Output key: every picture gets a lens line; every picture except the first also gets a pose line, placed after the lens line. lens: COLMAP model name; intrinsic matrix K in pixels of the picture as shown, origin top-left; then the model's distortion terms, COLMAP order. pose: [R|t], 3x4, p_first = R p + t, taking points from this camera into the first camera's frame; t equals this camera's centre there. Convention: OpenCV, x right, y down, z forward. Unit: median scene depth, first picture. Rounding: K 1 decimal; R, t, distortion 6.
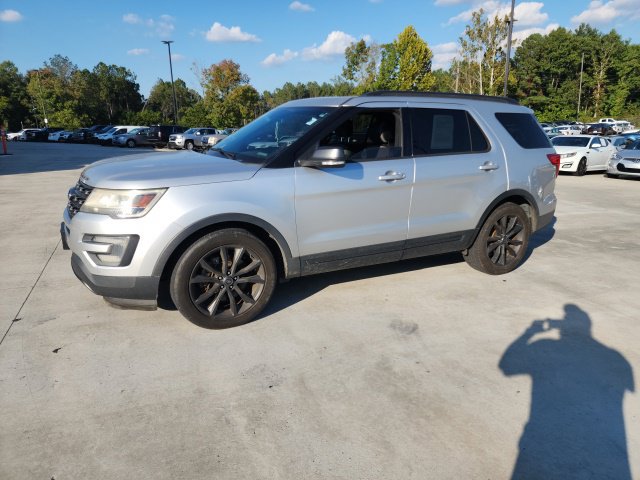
lens RADIAL K [[426.7, 0, 312.6], [0, 426.7, 230.5], [0, 0, 1]] dist [0.081956, -0.075364]
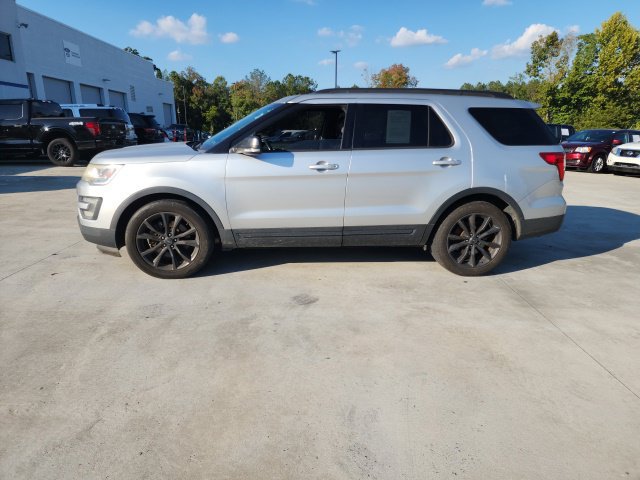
lens RADIAL K [[425.8, 0, 312.8], [0, 425.8, 231.2], [0, 0, 1]] dist [0.088900, -0.078645]
pose [[0.924773, 0.090374, -0.369630, 0.140071], [-0.092964, 0.995610, 0.010840, 0.007420], [0.368988, 0.024338, 0.929116, -0.005089]]
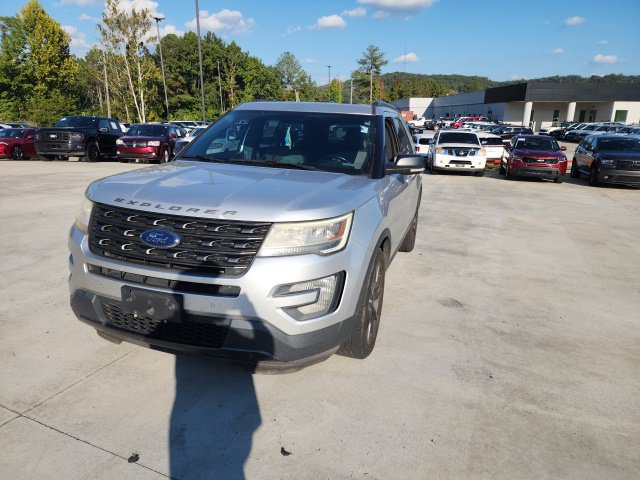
lens RADIAL K [[426.7, 0, 316.1], [0, 426.7, 237.8], [0, 0, 1]] dist [0.081956, -0.075364]
pose [[0.715317, -0.160355, 0.680153, -0.190354], [0.141734, 0.986378, 0.083490, -0.024703], [-0.684275, 0.036679, 0.728301, 0.082981]]
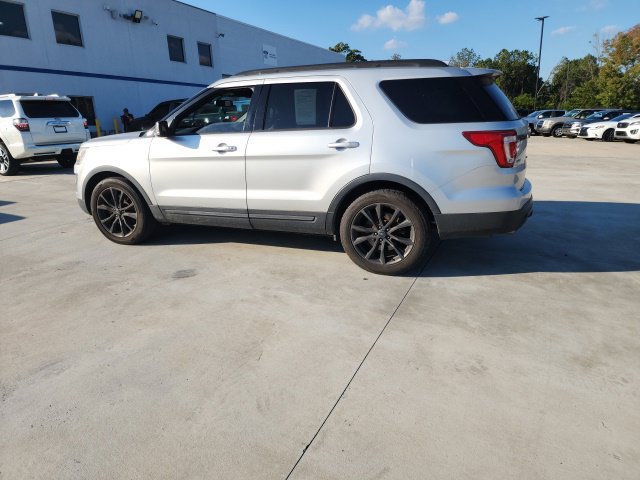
lens RADIAL K [[425.8, 0, 309.4], [0, 425.8, 234.6], [0, 0, 1]] dist [0.088900, -0.078645]
pose [[0.655293, 0.173700, -0.735132, 0.289889], [-0.146948, 0.983923, 0.101496, -0.012233], [0.740944, 0.041517, 0.670283, 0.102023]]
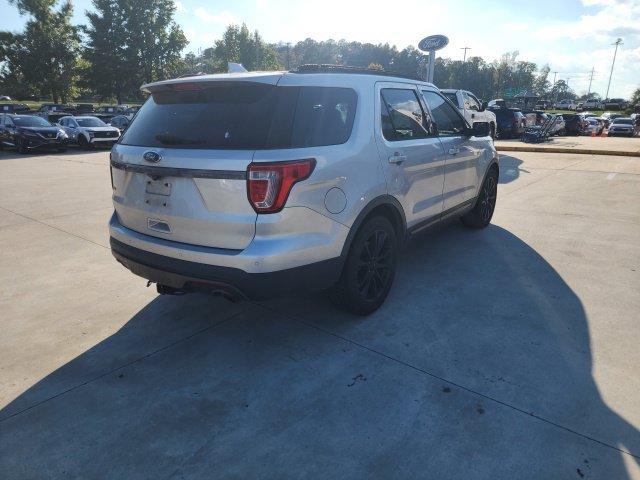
lens RADIAL K [[426.7, 0, 320.9], [0, 426.7, 245.0], [0, 0, 1]] dist [0.081956, -0.075364]
pose [[-0.893414, 0.131567, -0.429536, 0.189244], [-0.105002, 0.868509, 0.484423, -0.134667], [0.436791, 0.477893, -0.762124, 0.563314]]
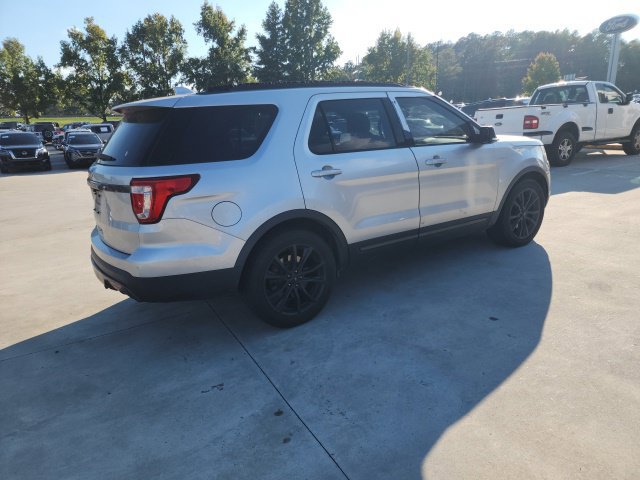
lens RADIAL K [[426.7, 0, 314.4], [0, 426.7, 245.0], [0, 0, 1]] dist [0.081956, -0.075364]
pose [[-0.993345, 0.070644, -0.090966, 0.081830], [0.016479, 0.868853, 0.494796, -0.144930], [0.113990, 0.490004, -0.864235, 0.593905]]
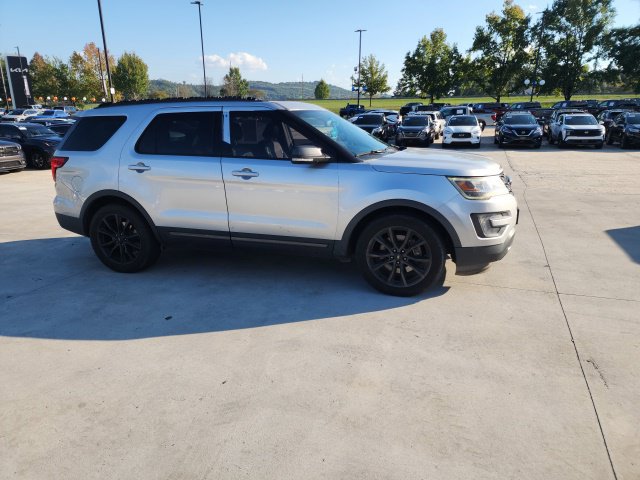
lens RADIAL K [[426.7, 0, 312.5], [0, 426.7, 233.1], [0, 0, 1]] dist [0.081956, -0.075364]
pose [[-0.709725, -0.178973, 0.681365, -0.236232], [0.181830, 0.887881, 0.422617, -0.132687], [-0.680609, 0.423834, -0.597609, 0.503567]]
